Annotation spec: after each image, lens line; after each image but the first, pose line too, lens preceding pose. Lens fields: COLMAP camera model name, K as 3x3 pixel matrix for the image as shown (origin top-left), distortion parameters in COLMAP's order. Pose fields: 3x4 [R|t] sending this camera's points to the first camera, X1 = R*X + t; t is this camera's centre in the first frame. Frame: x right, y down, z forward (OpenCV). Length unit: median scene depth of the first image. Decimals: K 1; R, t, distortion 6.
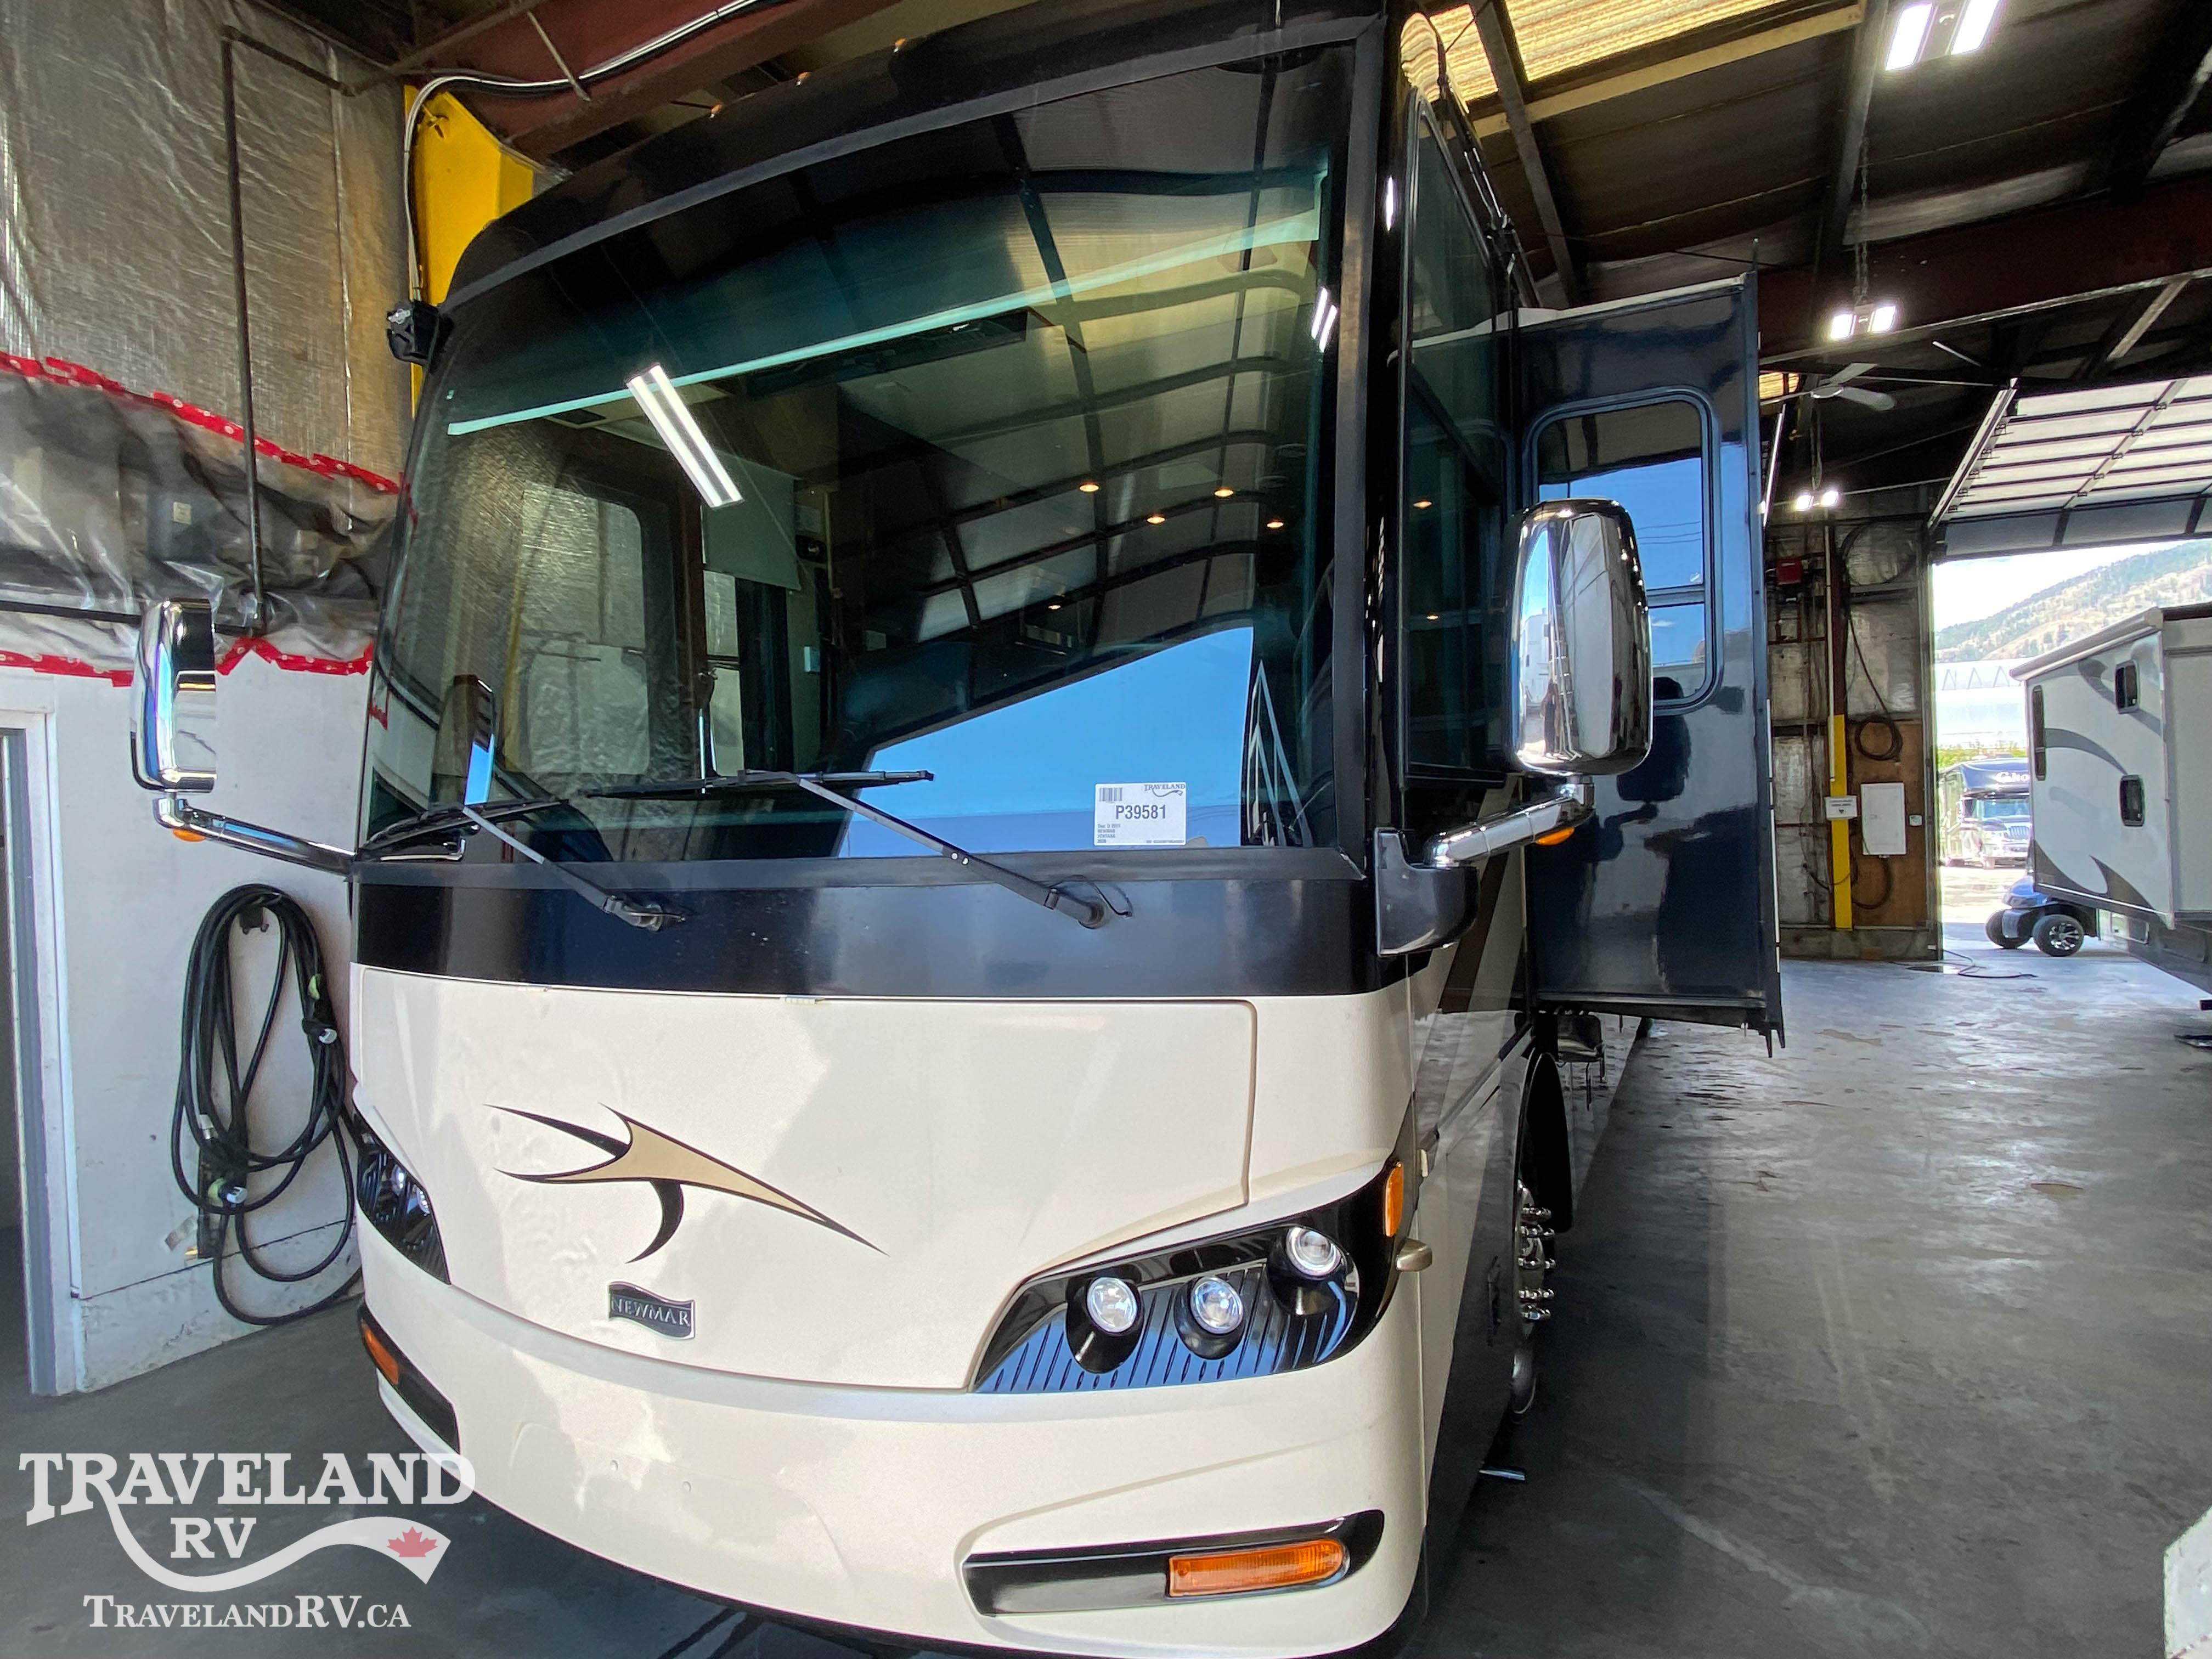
lens RADIAL K [[1201.1, 0, 1118.8], [0, 1201.1, 832.1], [0, 0, 1]] dist [0.003864, -0.005764]
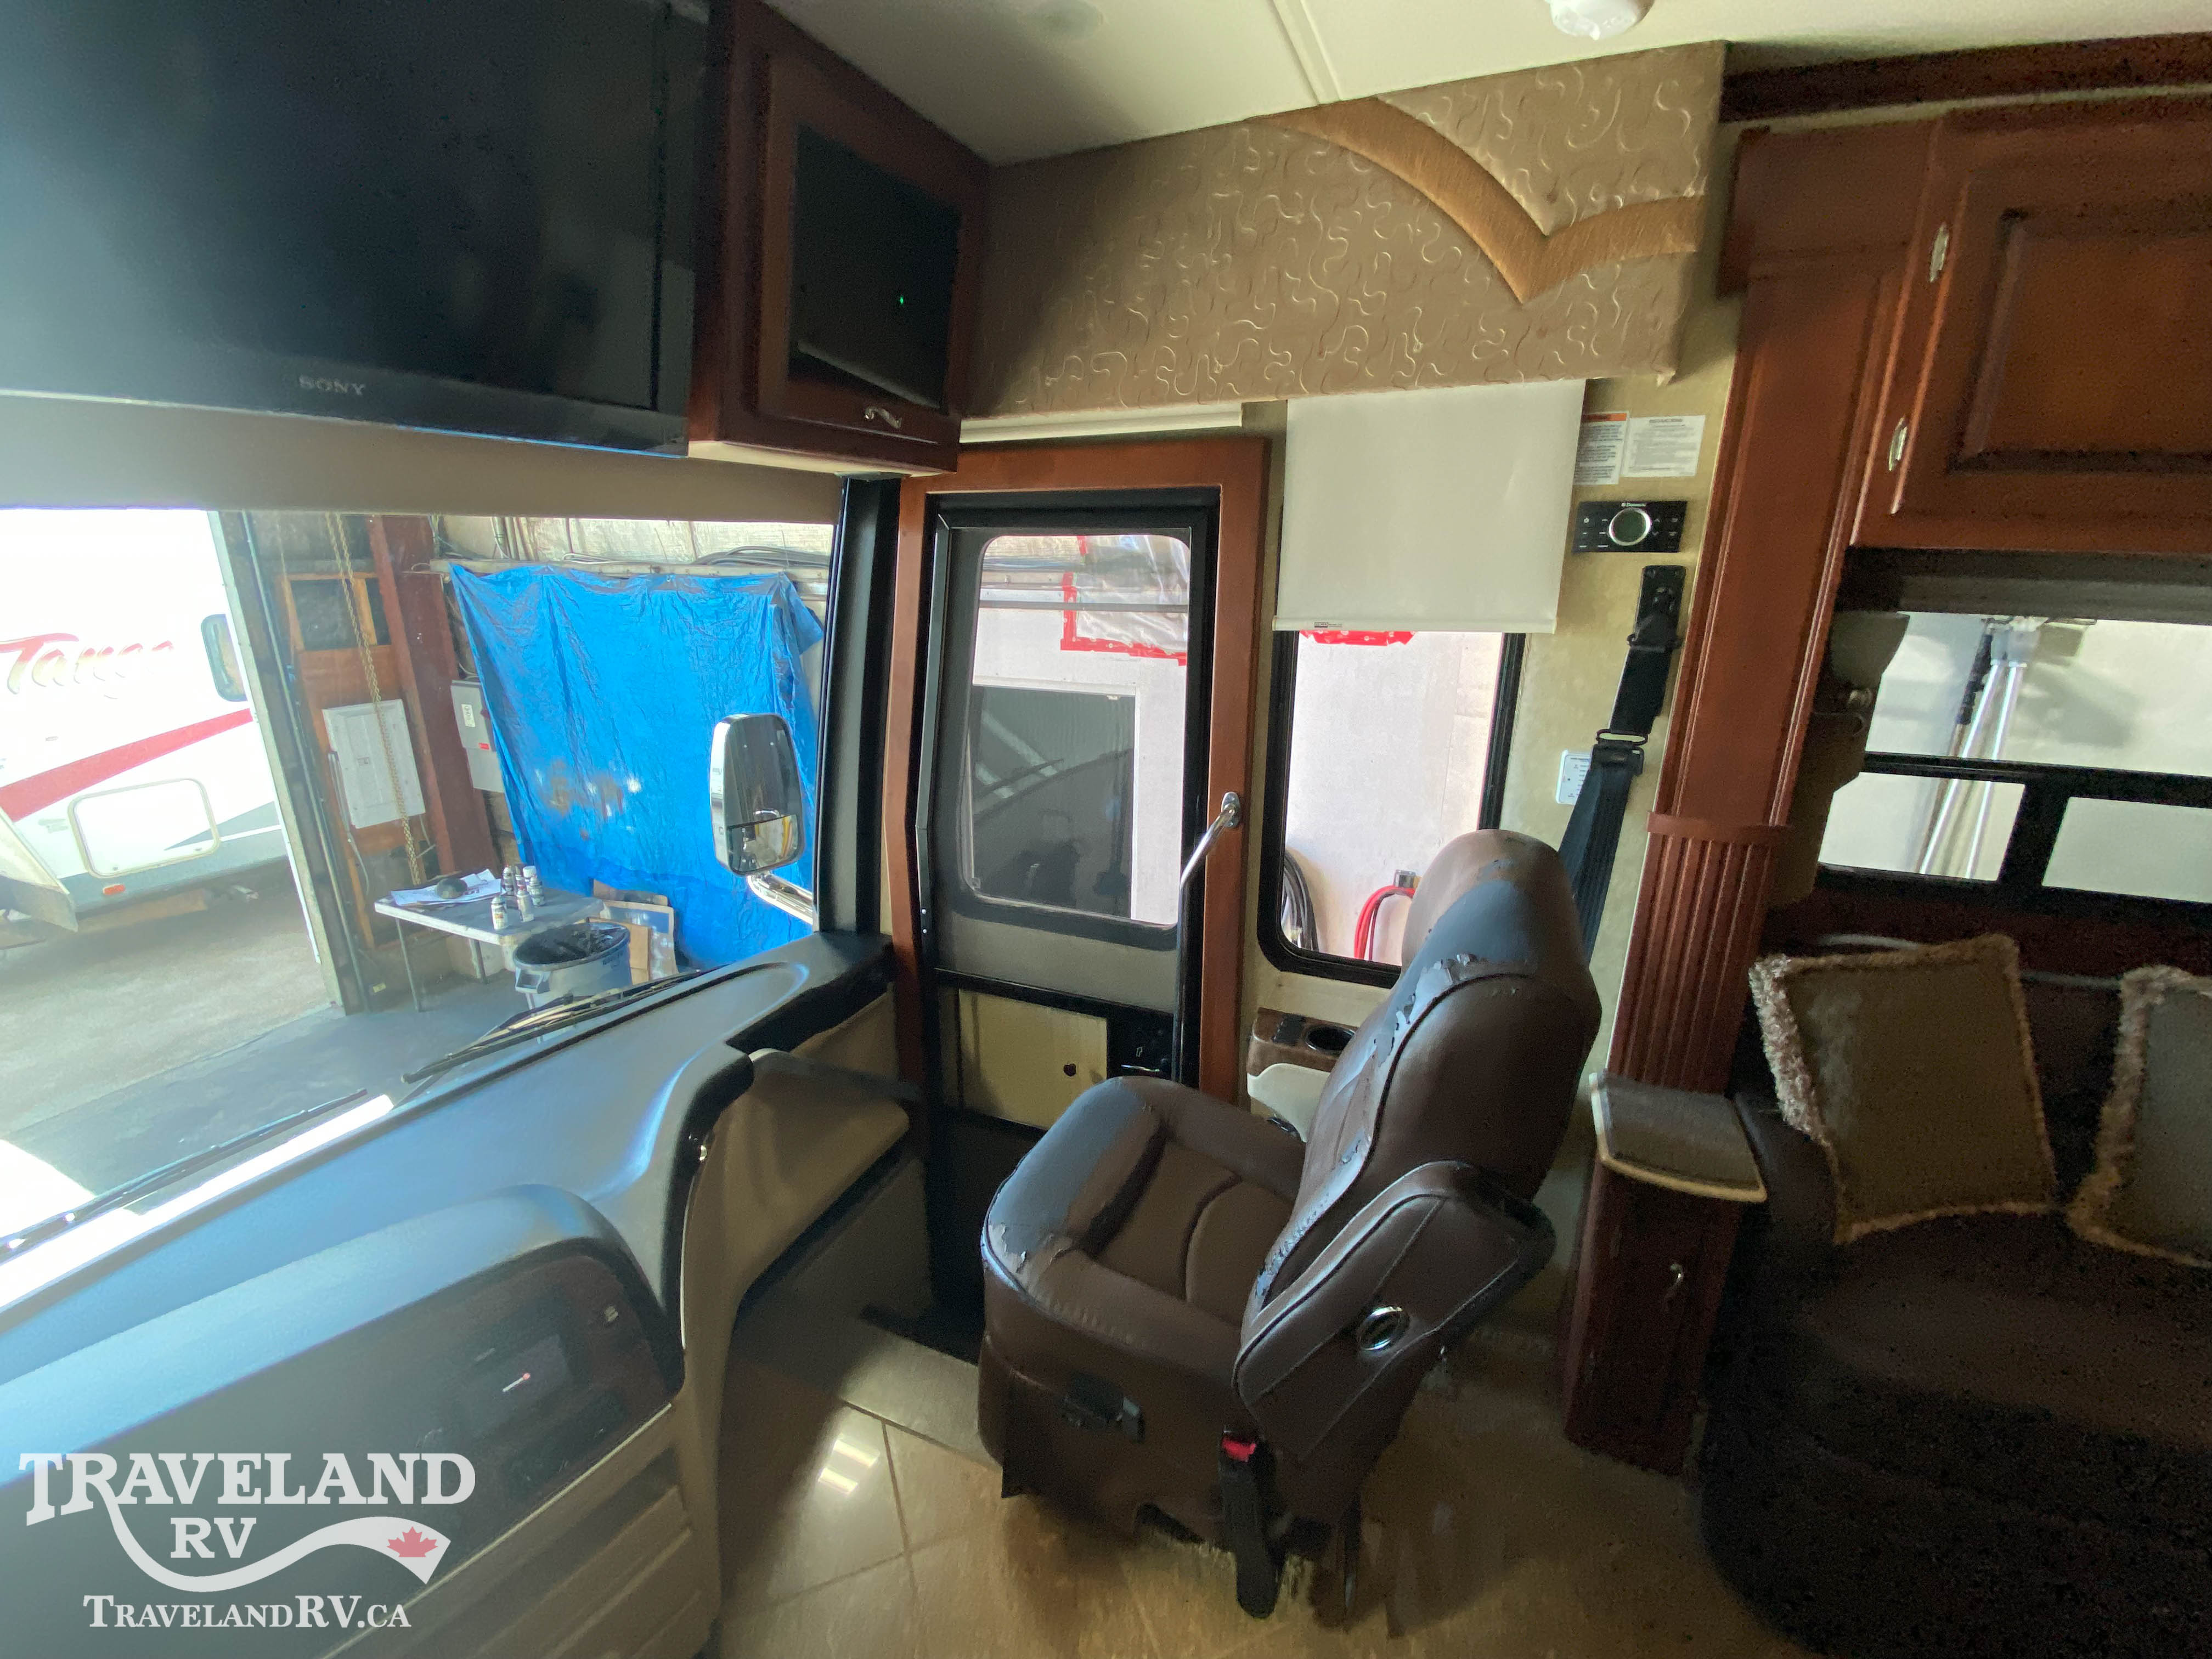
lens RADIAL K [[901.2, 0, 1111.5], [0, 901.2, 829.3], [0, 0, 1]] dist [0.014775, -0.017098]
pose [[0.061939, 0.317883, -0.946105, 0.060823], [-0.025482, 0.948119, 0.316892, -0.263689], [0.997755, 0.004481, 0.066825, 0.924388]]
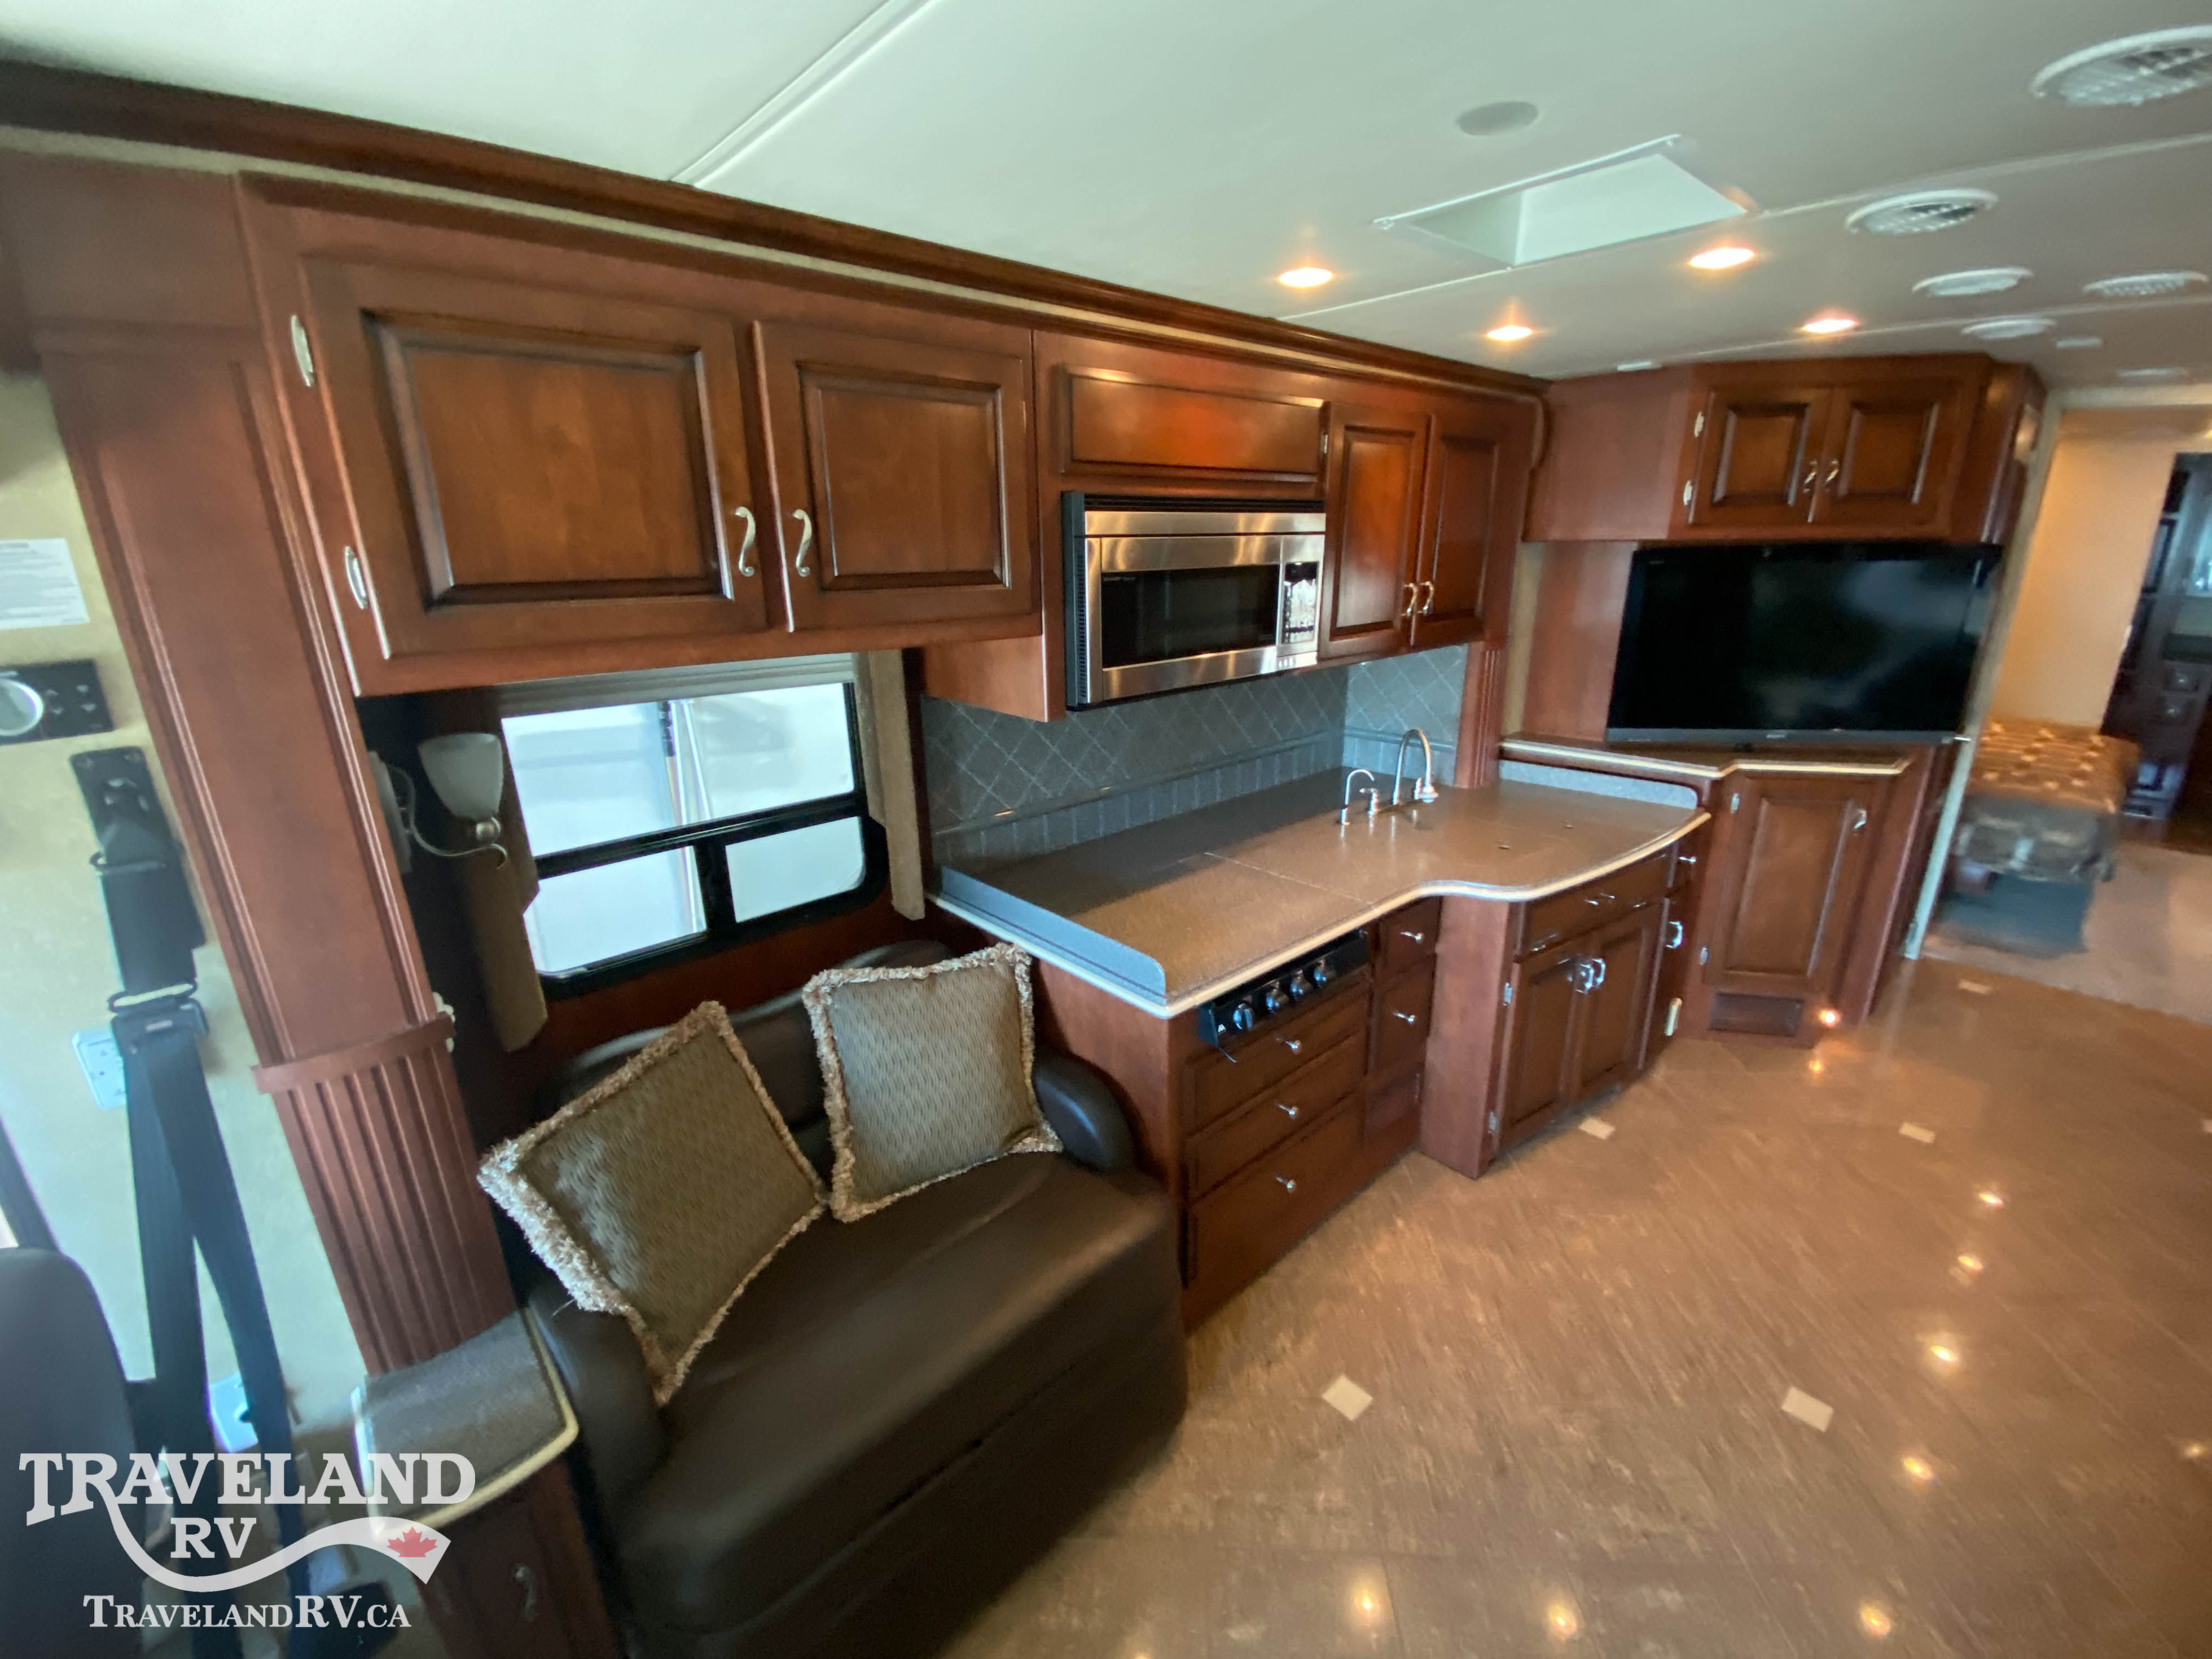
lens RADIAL K [[901.2, 0, 1100.3], [0, 901.2, 827.5], [0, 0, 1]] dist [0.014775, -0.017098]
pose [[0.930453, 0.119209, -0.346477, 0.037801], [-0.013532, 0.956131, 0.292628, -0.309546], [0.366161, -0.267588, 0.891248, 1.046694]]
